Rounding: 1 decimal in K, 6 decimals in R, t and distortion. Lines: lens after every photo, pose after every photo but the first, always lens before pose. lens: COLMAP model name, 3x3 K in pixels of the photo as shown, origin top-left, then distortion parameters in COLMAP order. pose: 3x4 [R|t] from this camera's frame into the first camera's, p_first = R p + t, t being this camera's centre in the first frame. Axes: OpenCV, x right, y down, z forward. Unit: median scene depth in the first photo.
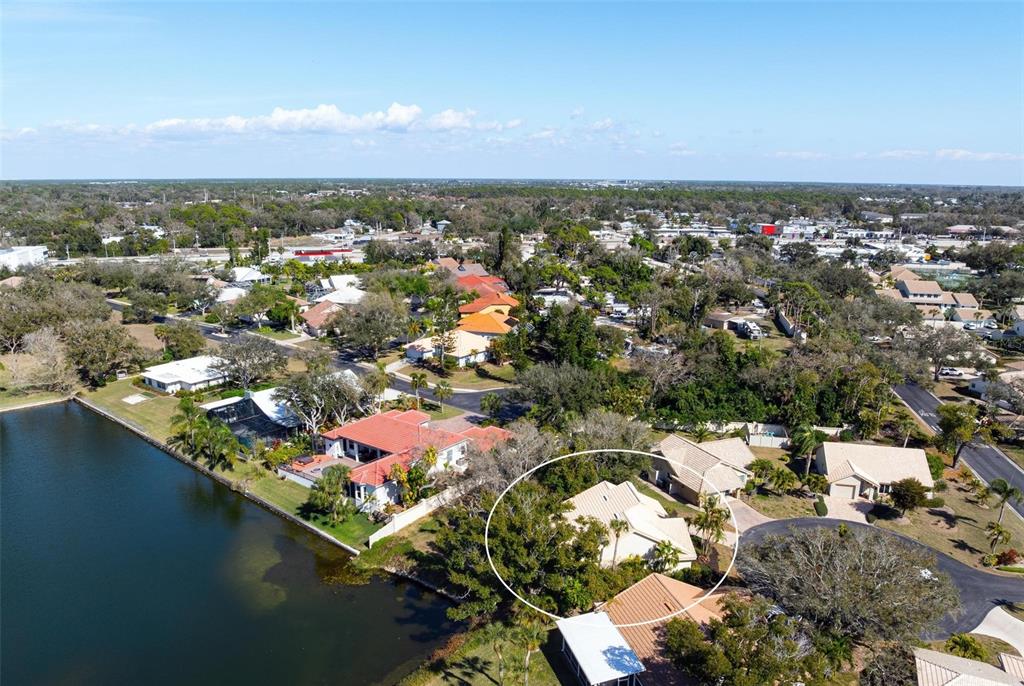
lens RADIAL K [[714.3, 0, 512.4], [0, 714.3, 345.1], [0, 0, 1]] dist [-0.025057, -0.011995]
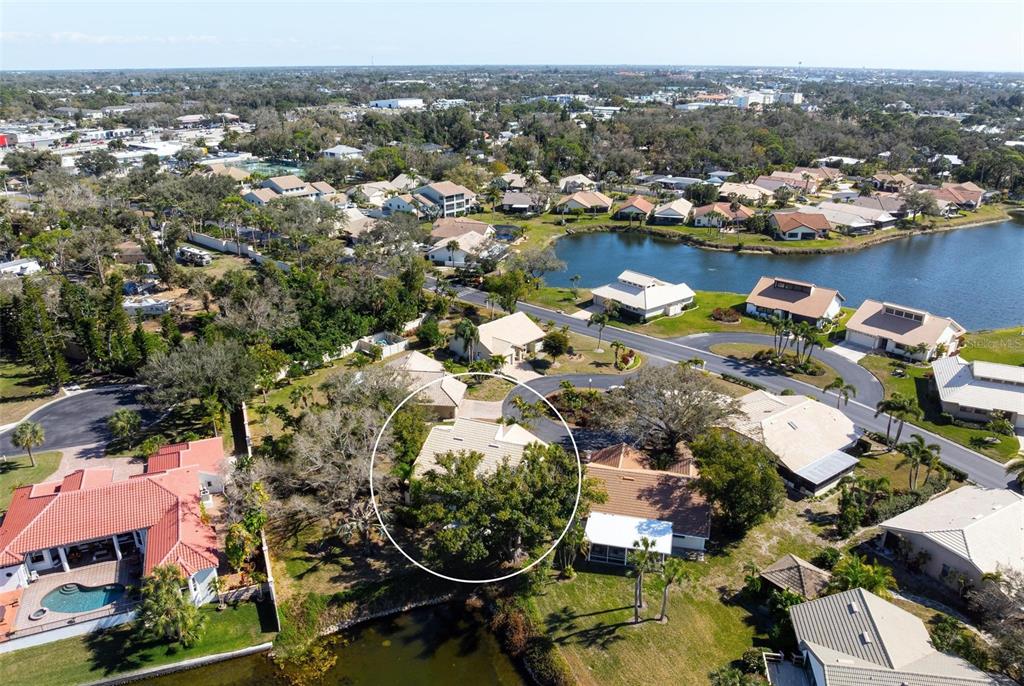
lens RADIAL K [[714.3, 0, 512.9], [0, 714.3, 341.0], [0, 0, 1]] dist [-0.025057, -0.011995]
pose [[0.516377, -0.321505, 0.793718, -0.524626], [0.207387, 0.946209, 0.248351, -0.139252], [-0.830870, 0.036364, 0.555277, 0.309969]]
